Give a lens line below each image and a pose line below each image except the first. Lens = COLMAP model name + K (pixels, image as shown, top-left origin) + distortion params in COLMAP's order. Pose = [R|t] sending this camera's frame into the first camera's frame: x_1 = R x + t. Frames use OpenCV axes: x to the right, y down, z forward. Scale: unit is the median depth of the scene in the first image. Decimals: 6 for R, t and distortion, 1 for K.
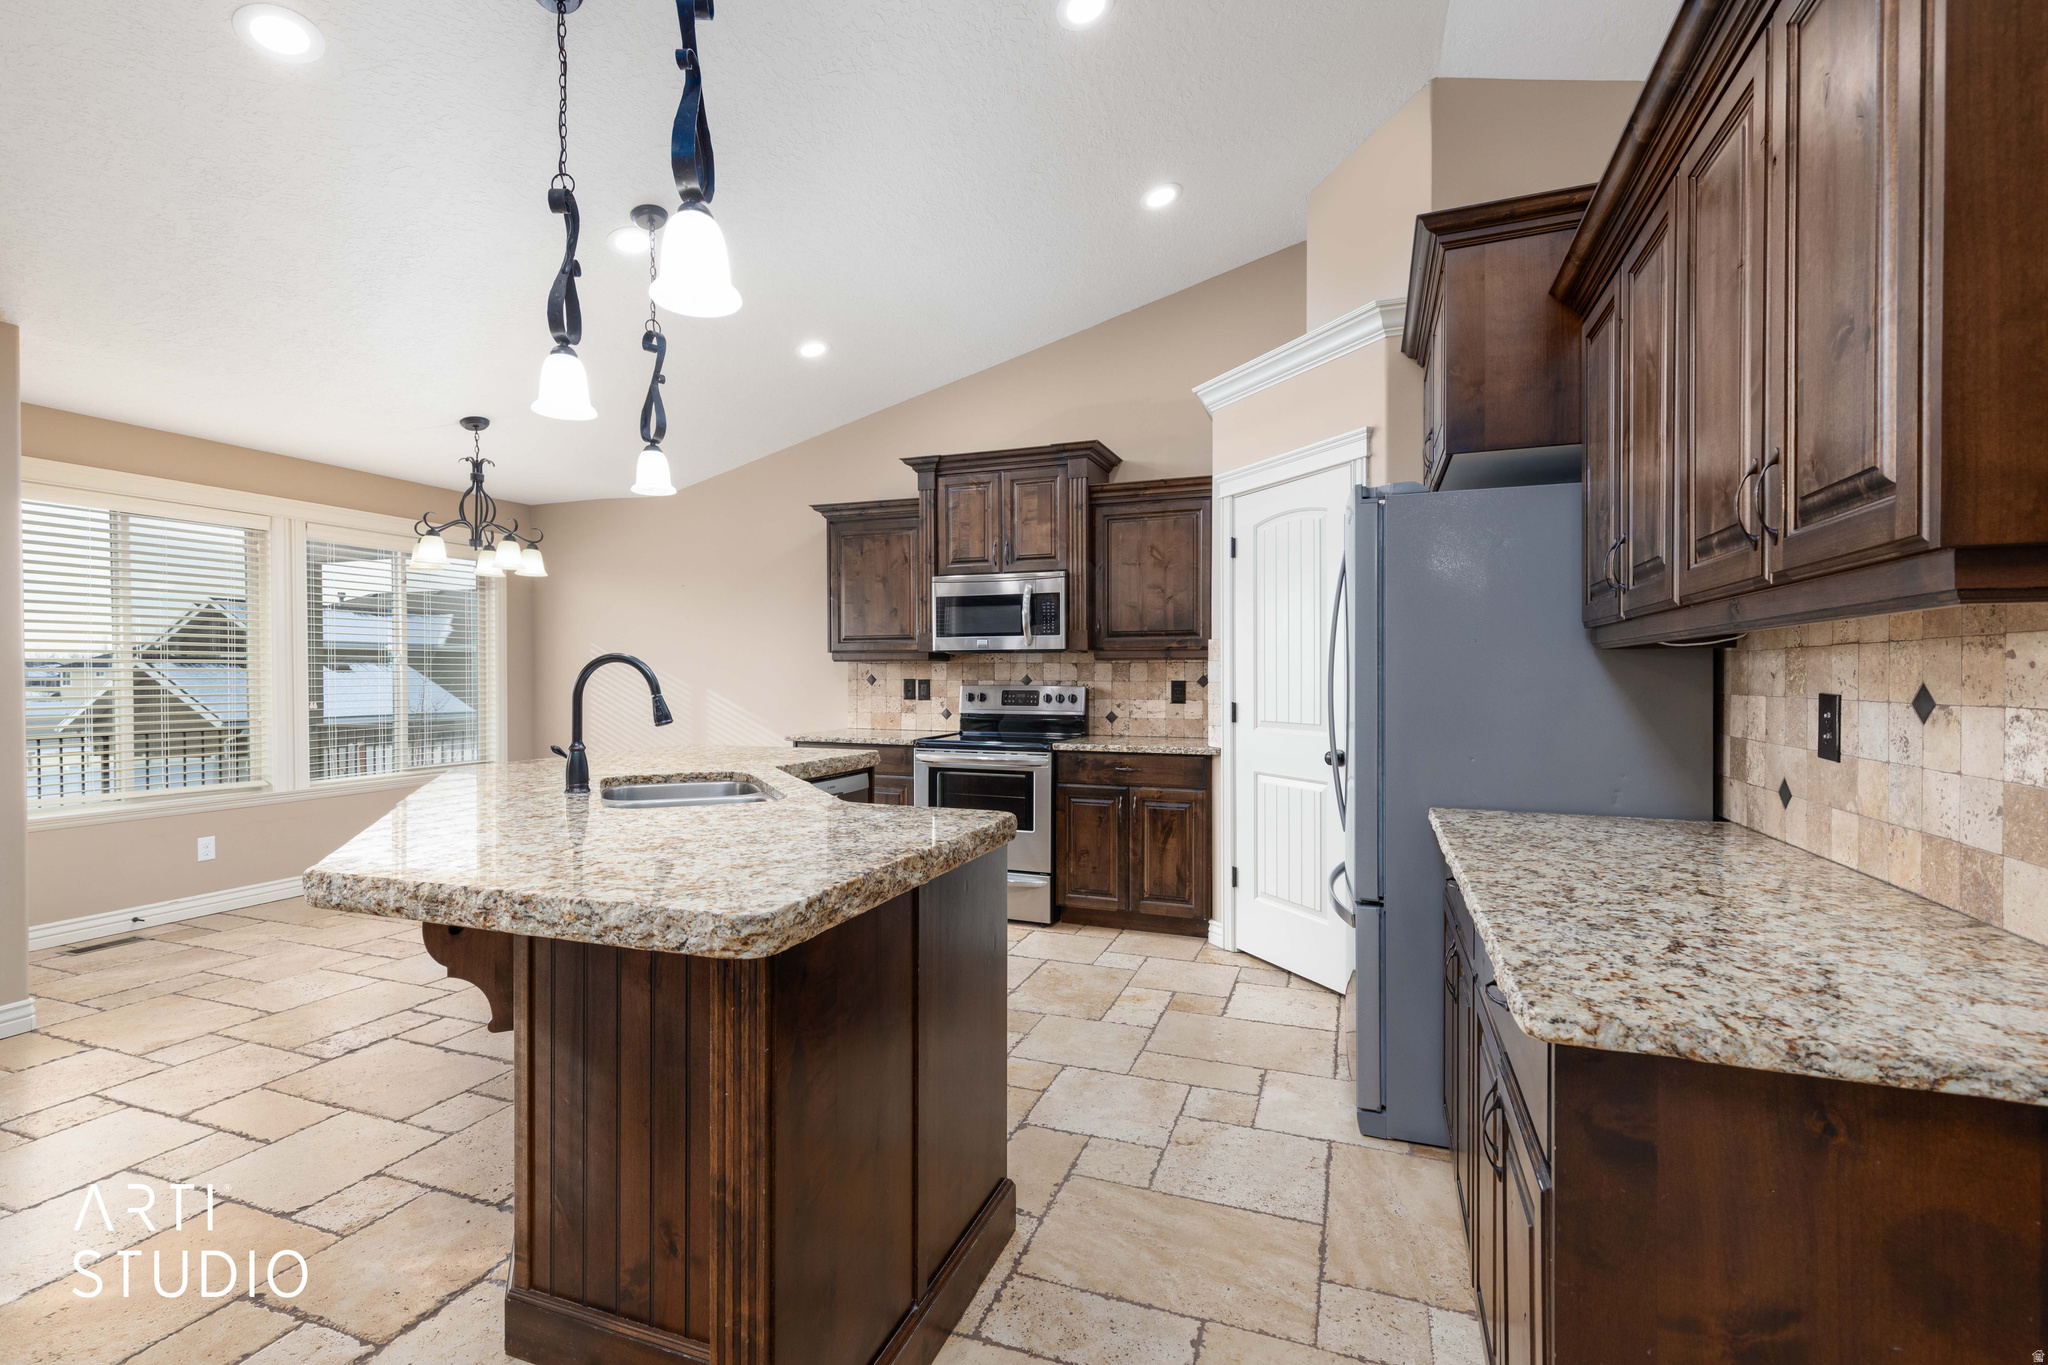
lens RADIAL K [[924.8, 0, 1015.6], [0, 924.8, 682.1], [0, 0, 1]] dist [0.012137, -0.003428]
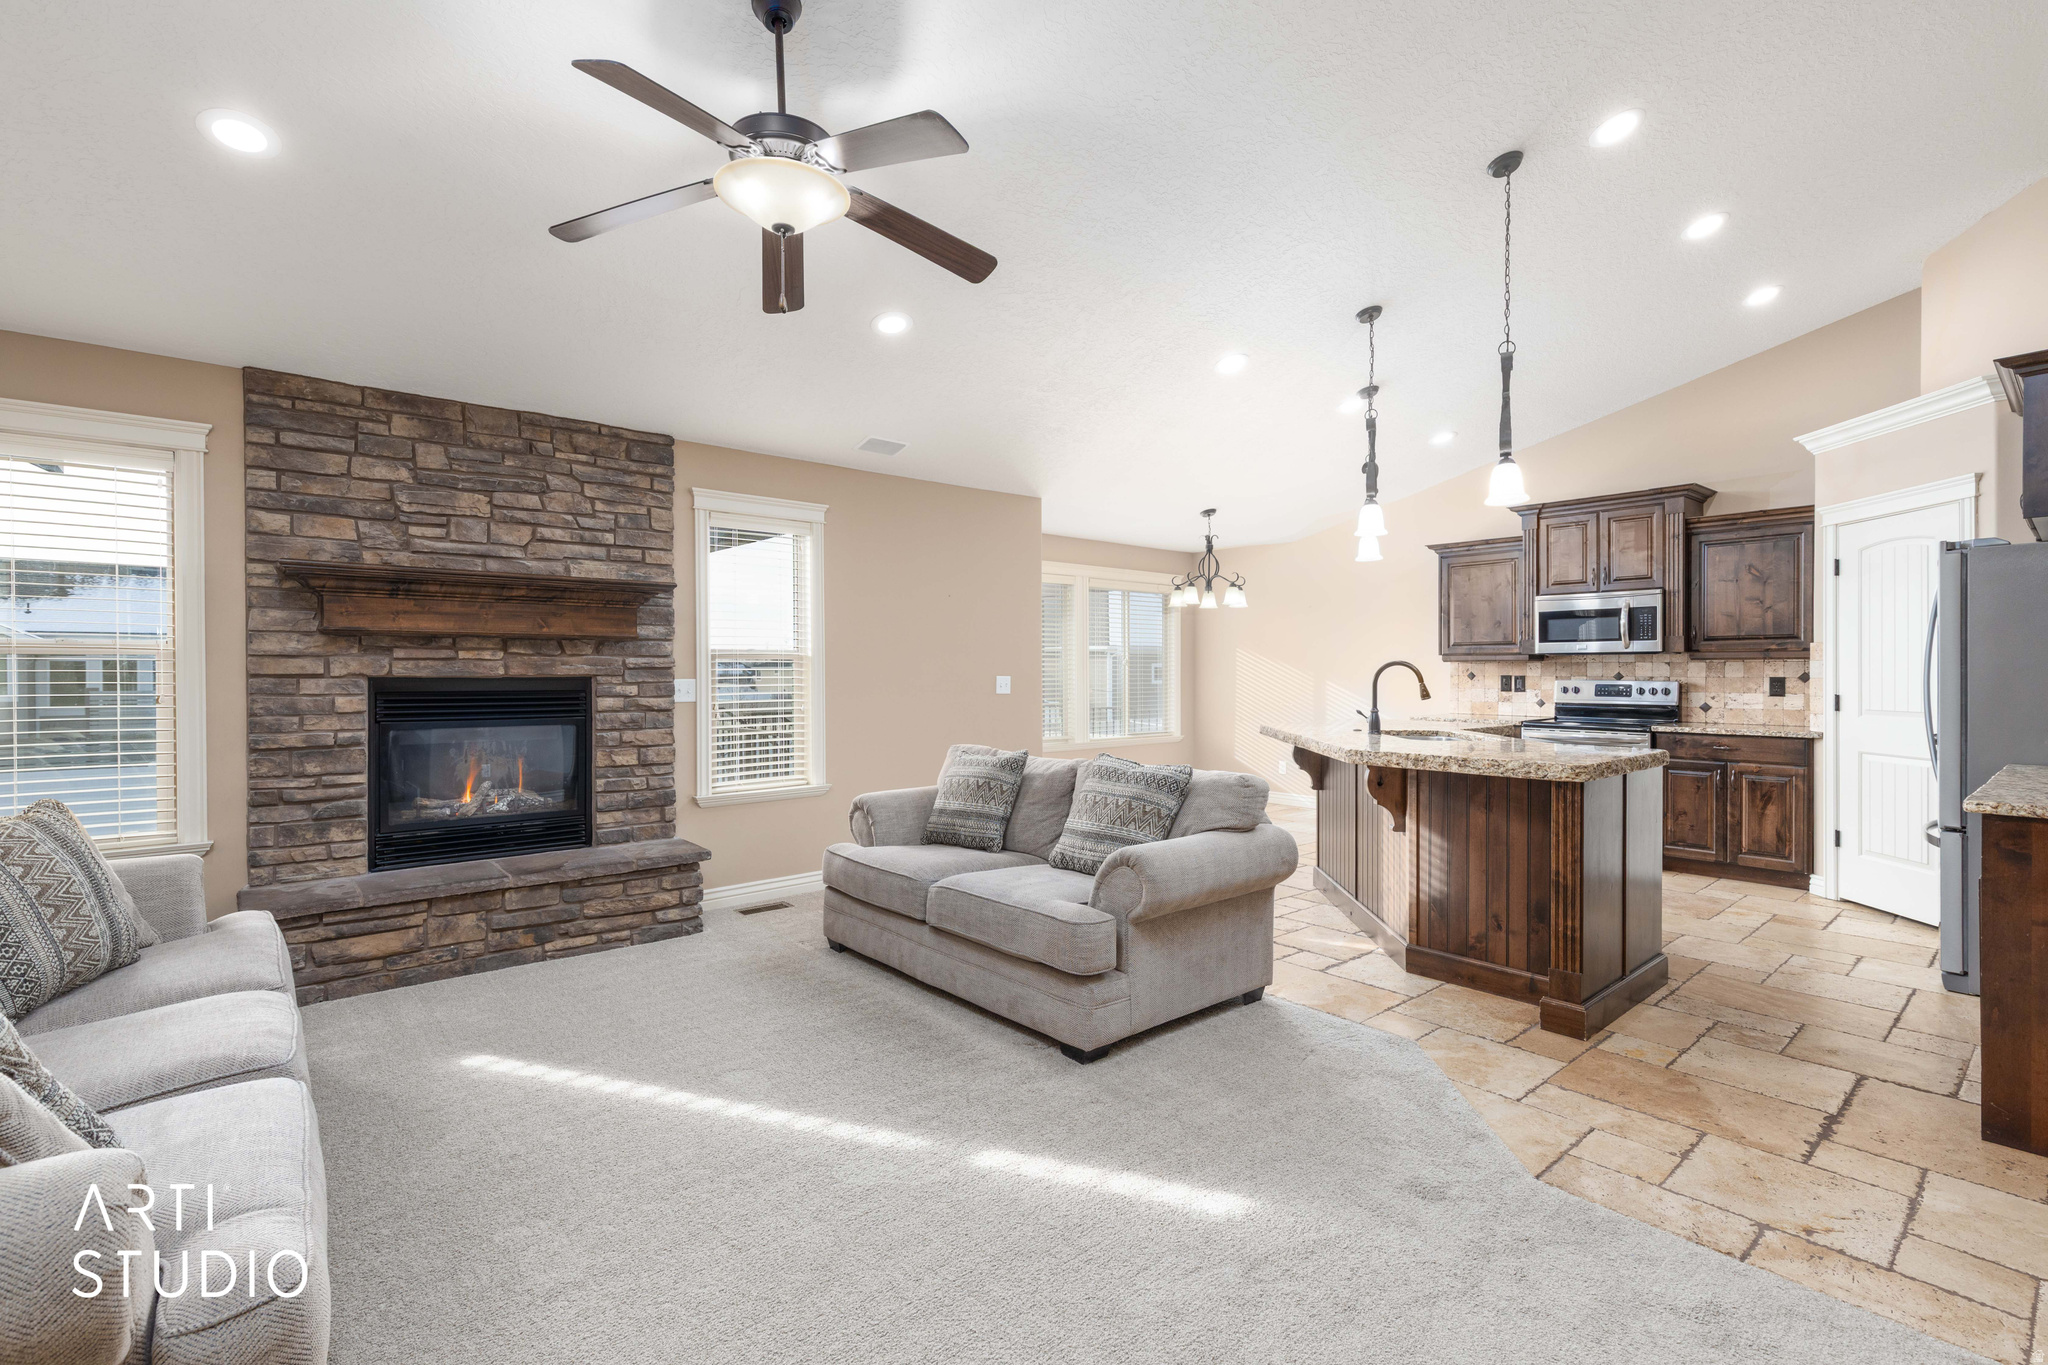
lens RADIAL K [[924.8, 0, 1020.2], [0, 924.8, 677.8], [0, 0, 1]] dist [0.012137, -0.003428]
pose [[0.877704, 0.002949, -0.479194, -0.108992], [-0.003680, 0.999993, -0.000586, 0.003993], [0.479189, 0.002278, 0.877709, -0.535151]]
